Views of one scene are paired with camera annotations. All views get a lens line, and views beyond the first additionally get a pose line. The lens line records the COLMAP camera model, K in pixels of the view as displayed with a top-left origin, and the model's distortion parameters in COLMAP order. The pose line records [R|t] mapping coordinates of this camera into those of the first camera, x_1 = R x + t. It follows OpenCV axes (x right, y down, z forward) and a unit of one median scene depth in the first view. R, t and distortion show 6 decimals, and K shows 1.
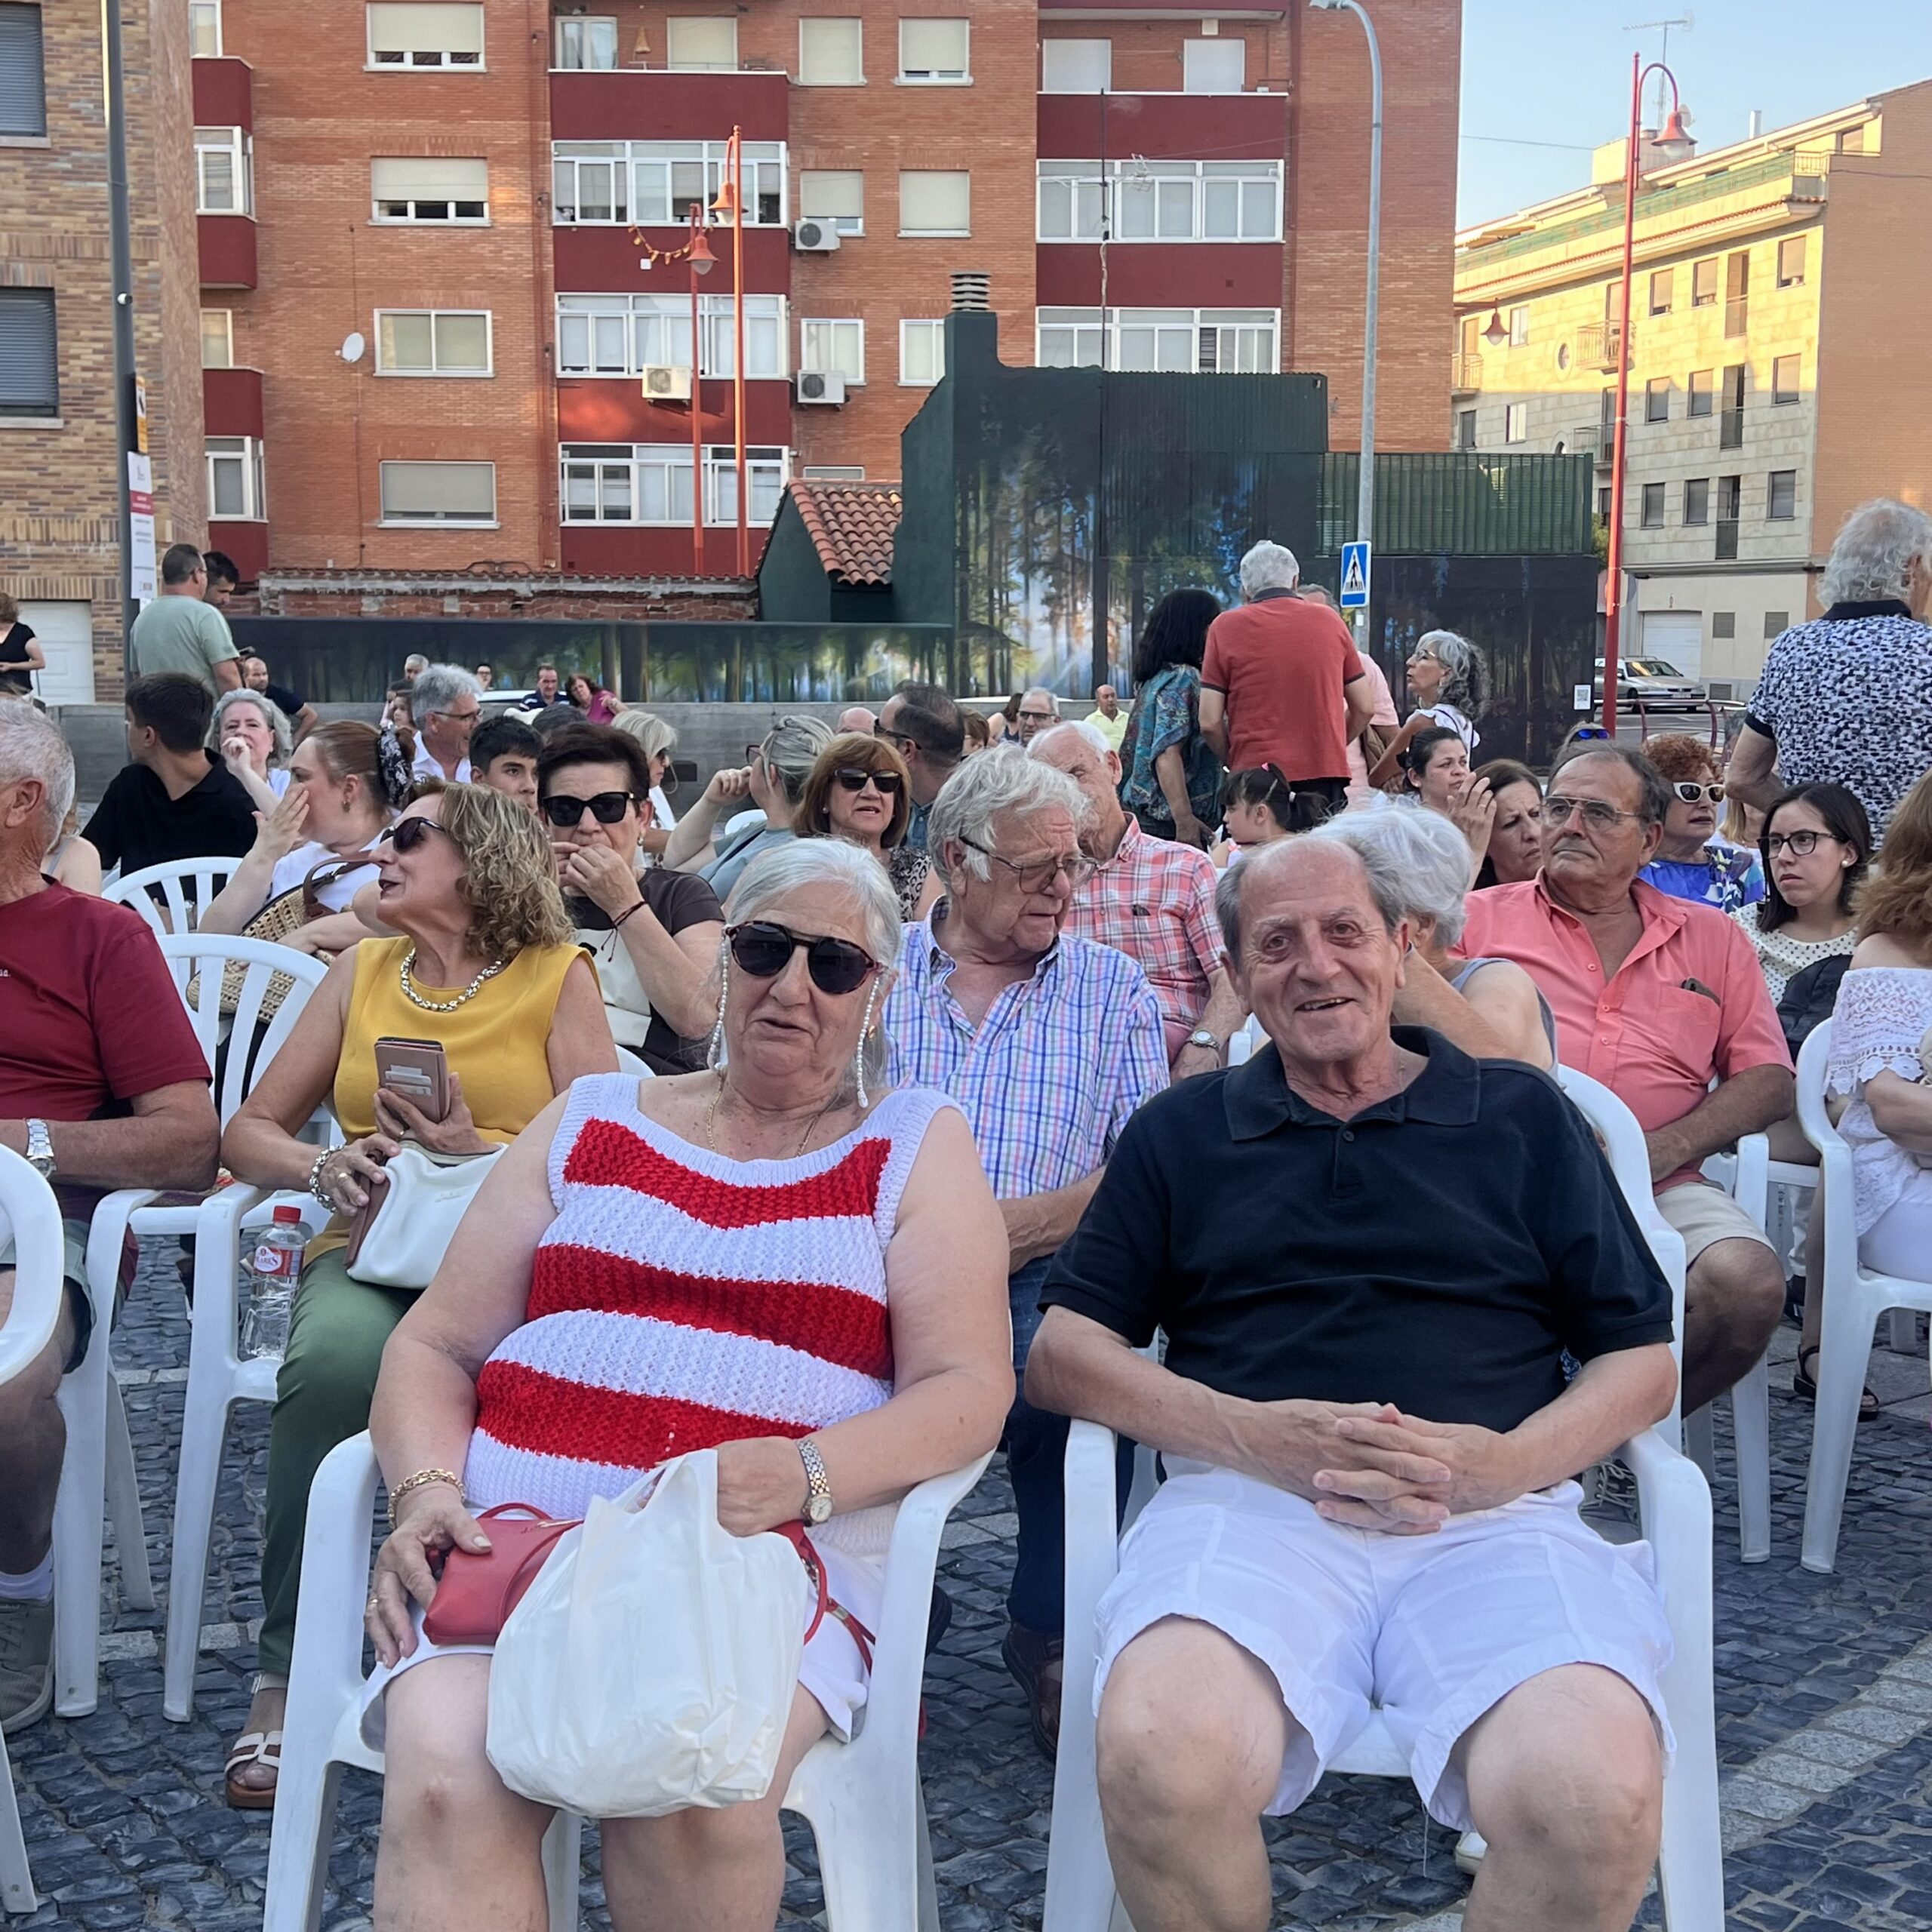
lens RADIAL K [[2774.6, 0, 975.4], [0, 2774.6, 977.3], [0, 0, 1]] dist [0.182616, -0.531906]
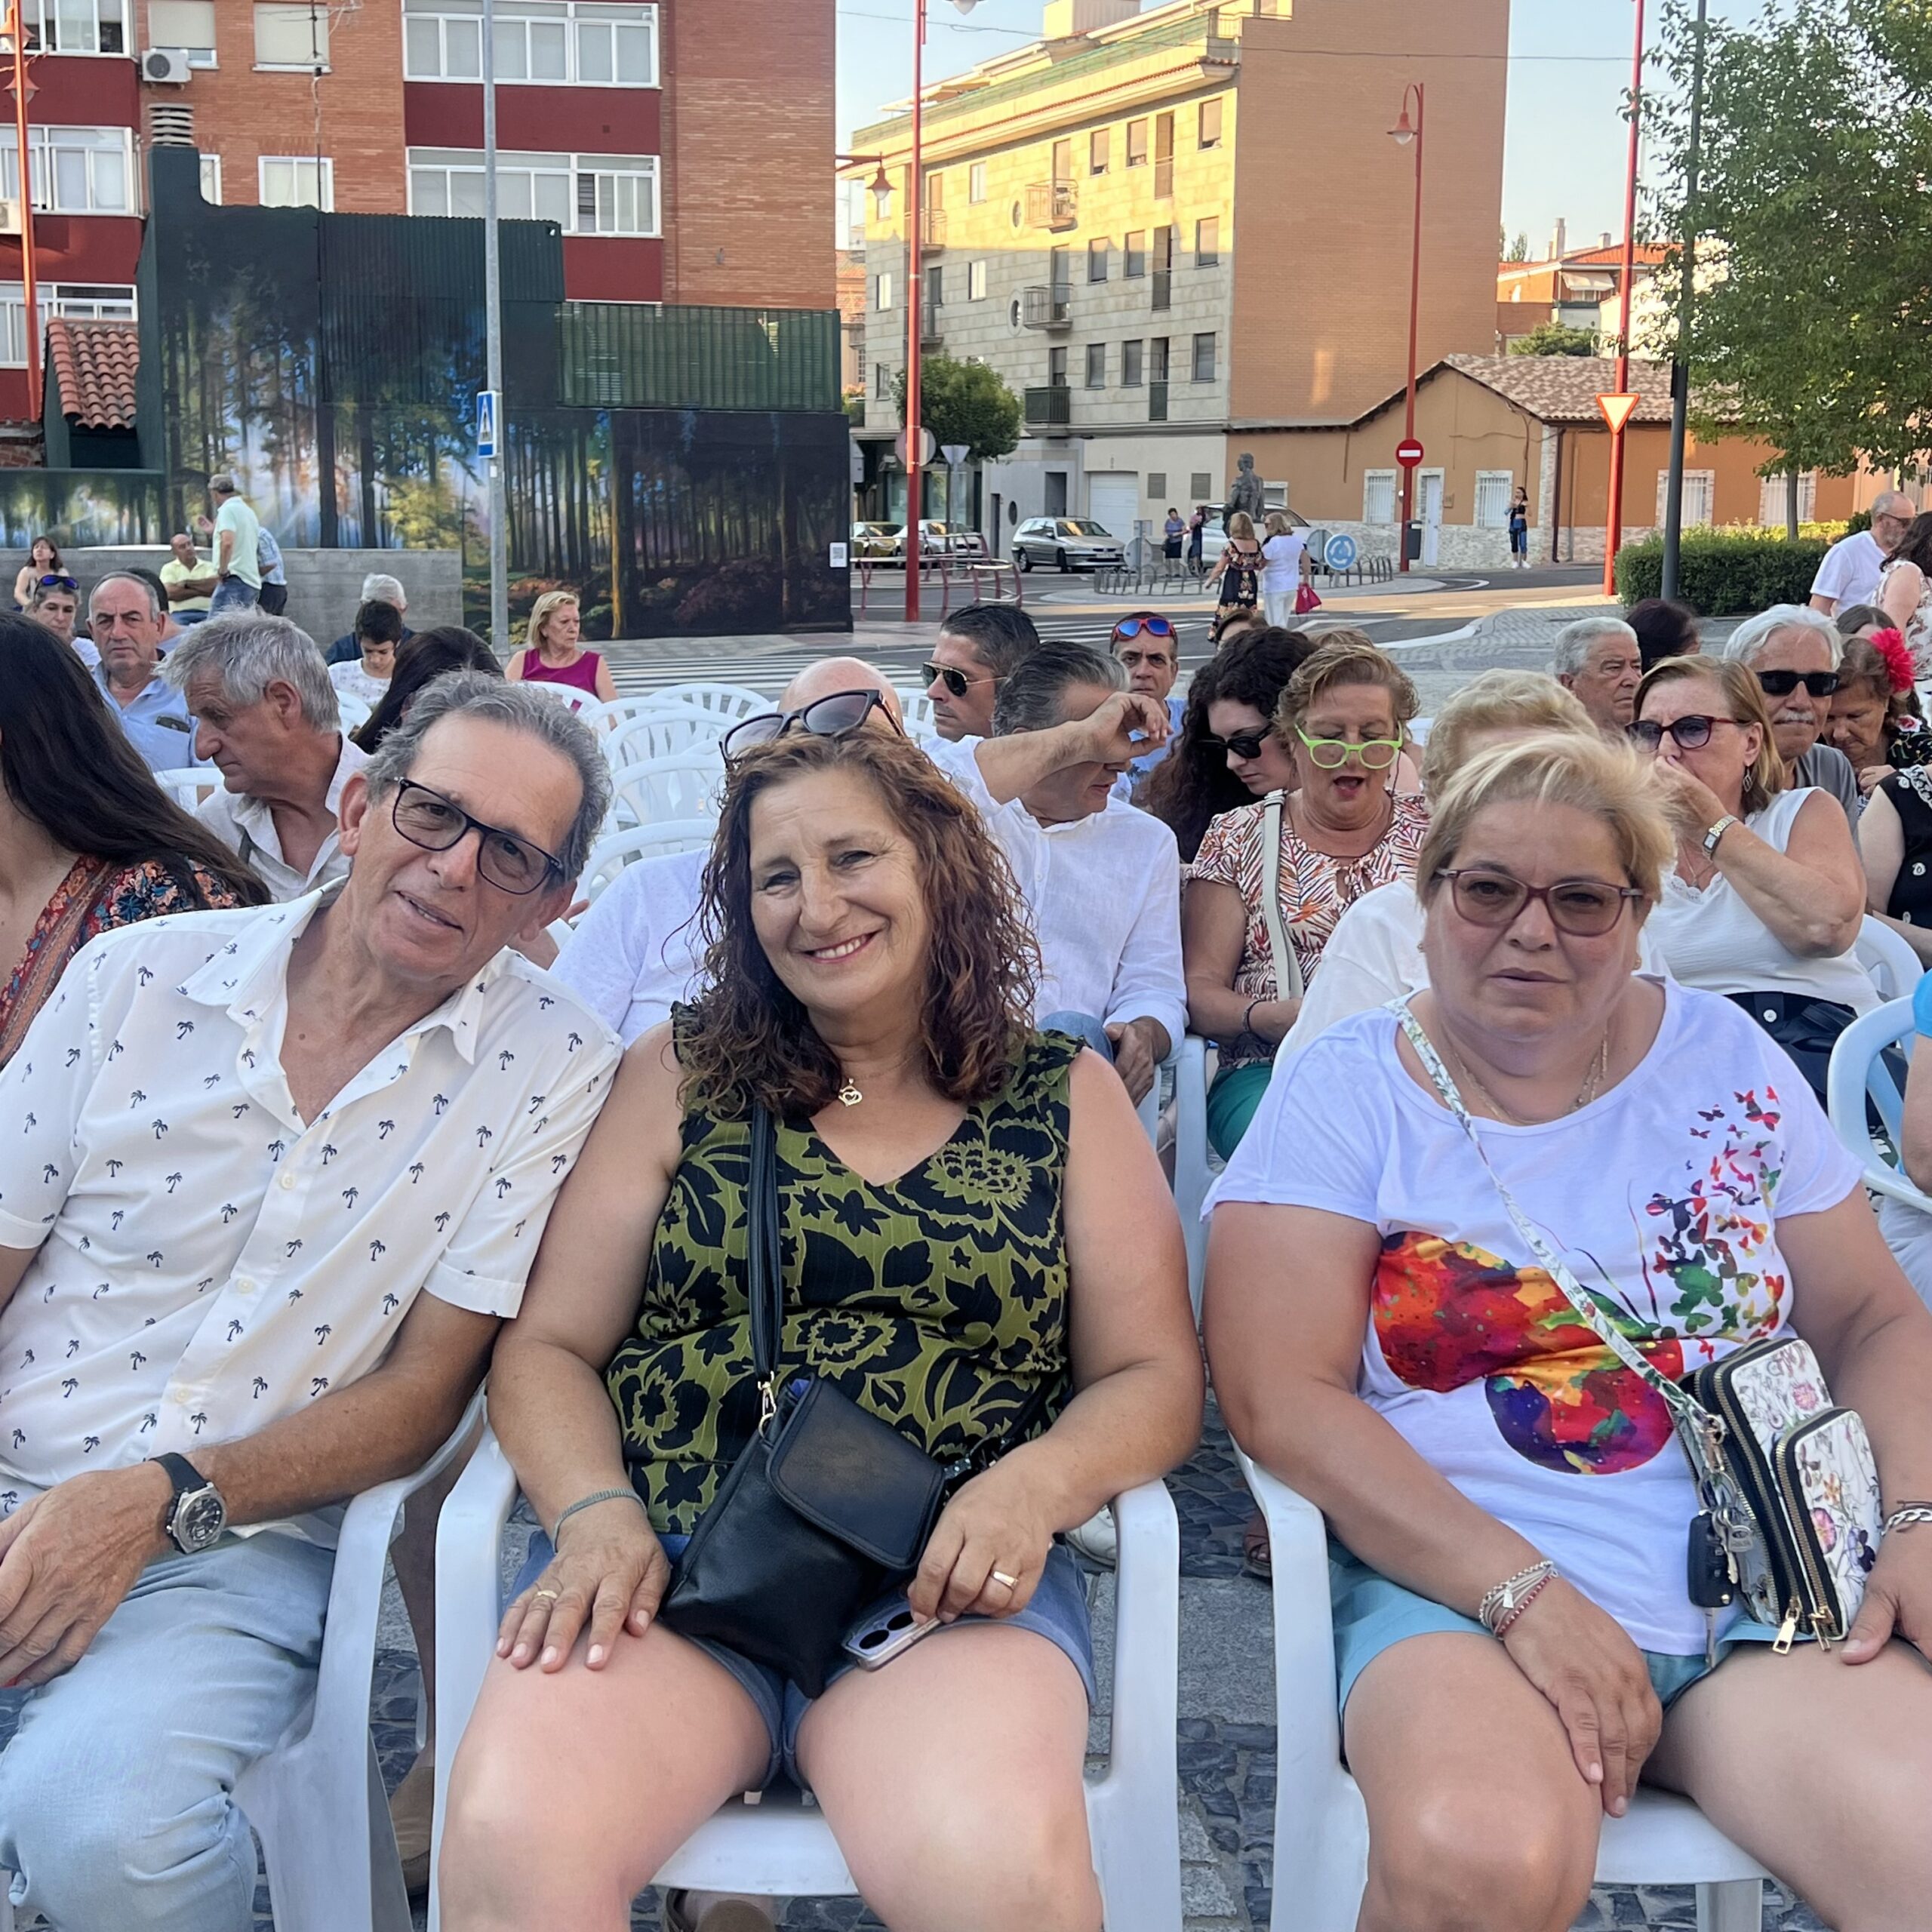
lens RADIAL K [[2781.4, 0, 951.8], [0, 2781.4, 952.4], [0, 0, 1]] dist [0.148513, -0.414576]
pose [[0.991686, -0.015480, 0.127746, 0.083017], [0.010215, 0.999075, 0.041764, 0.001202], [-0.128274, -0.040112, 0.990927, -0.004326]]
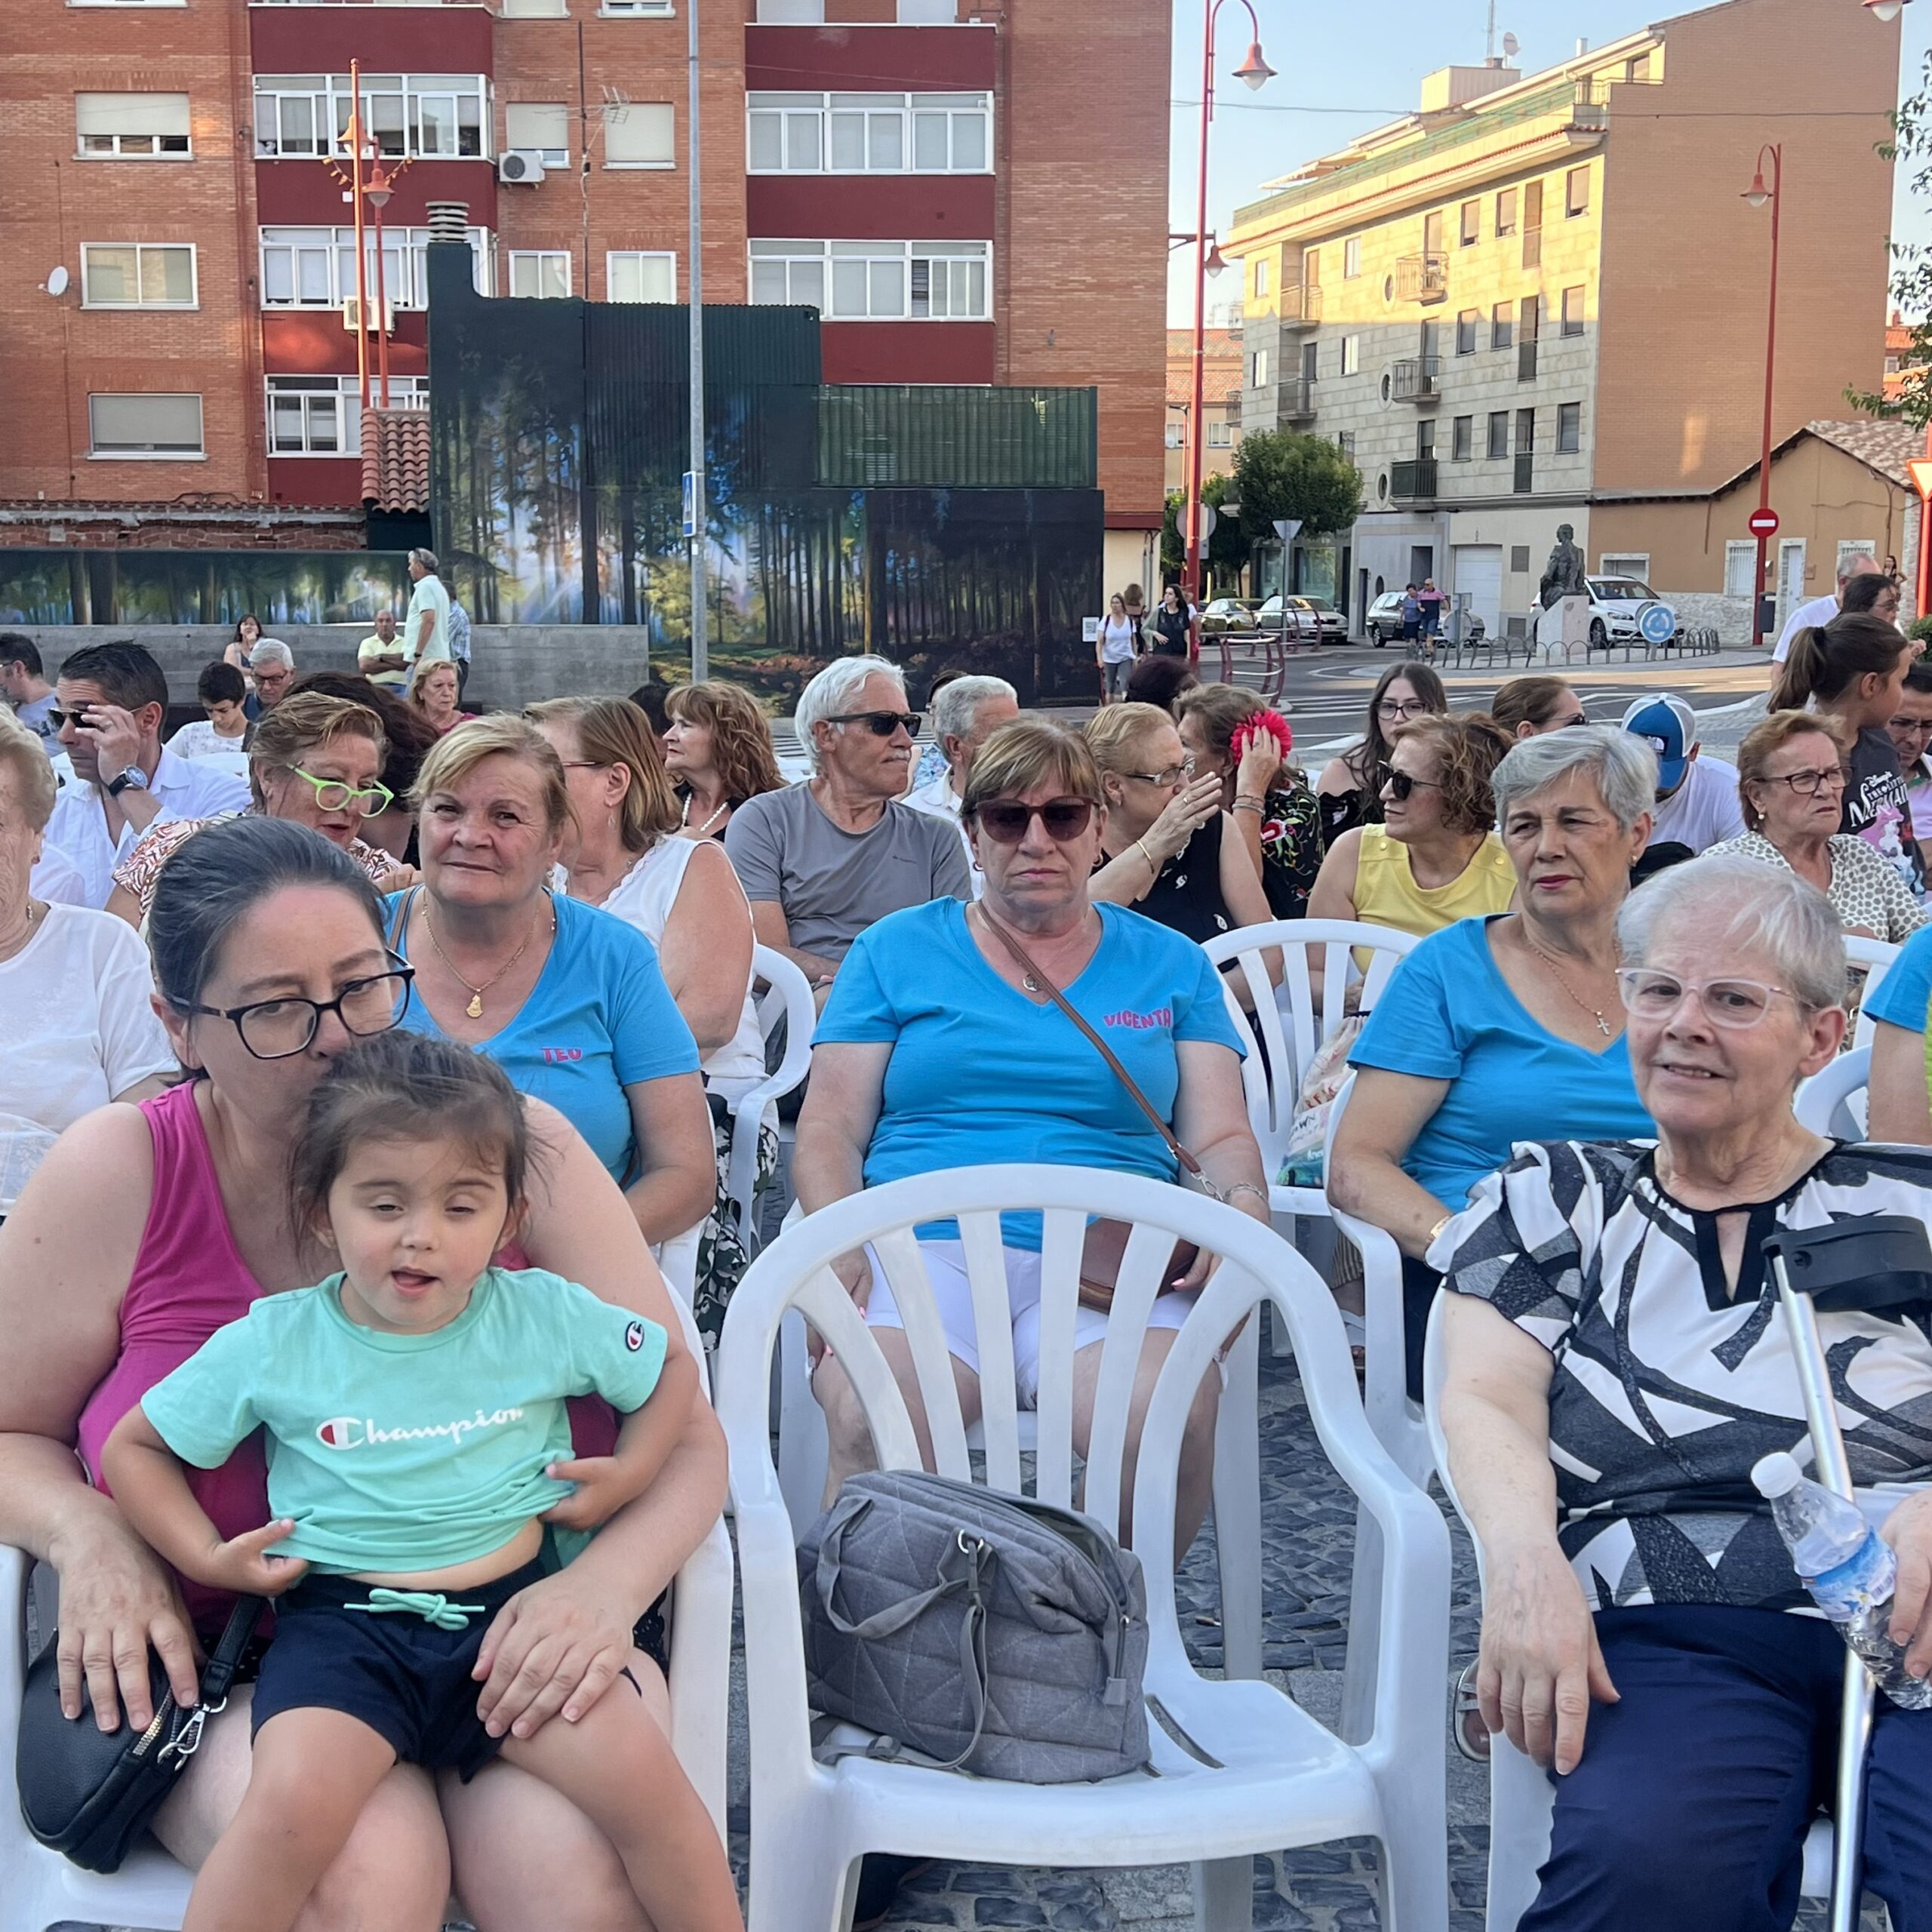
lens RADIAL K [[2776.6, 0, 939.2], [0, 2776.6, 969.5], [0, 0, 1]] dist [0.186779, -0.594399]
pose [[0.999483, 0.004079, -0.031881, 0.127253], [-0.003458, 0.999804, 0.019508, 0.002462], [0.031954, -0.019388, 0.999301, -0.007532]]
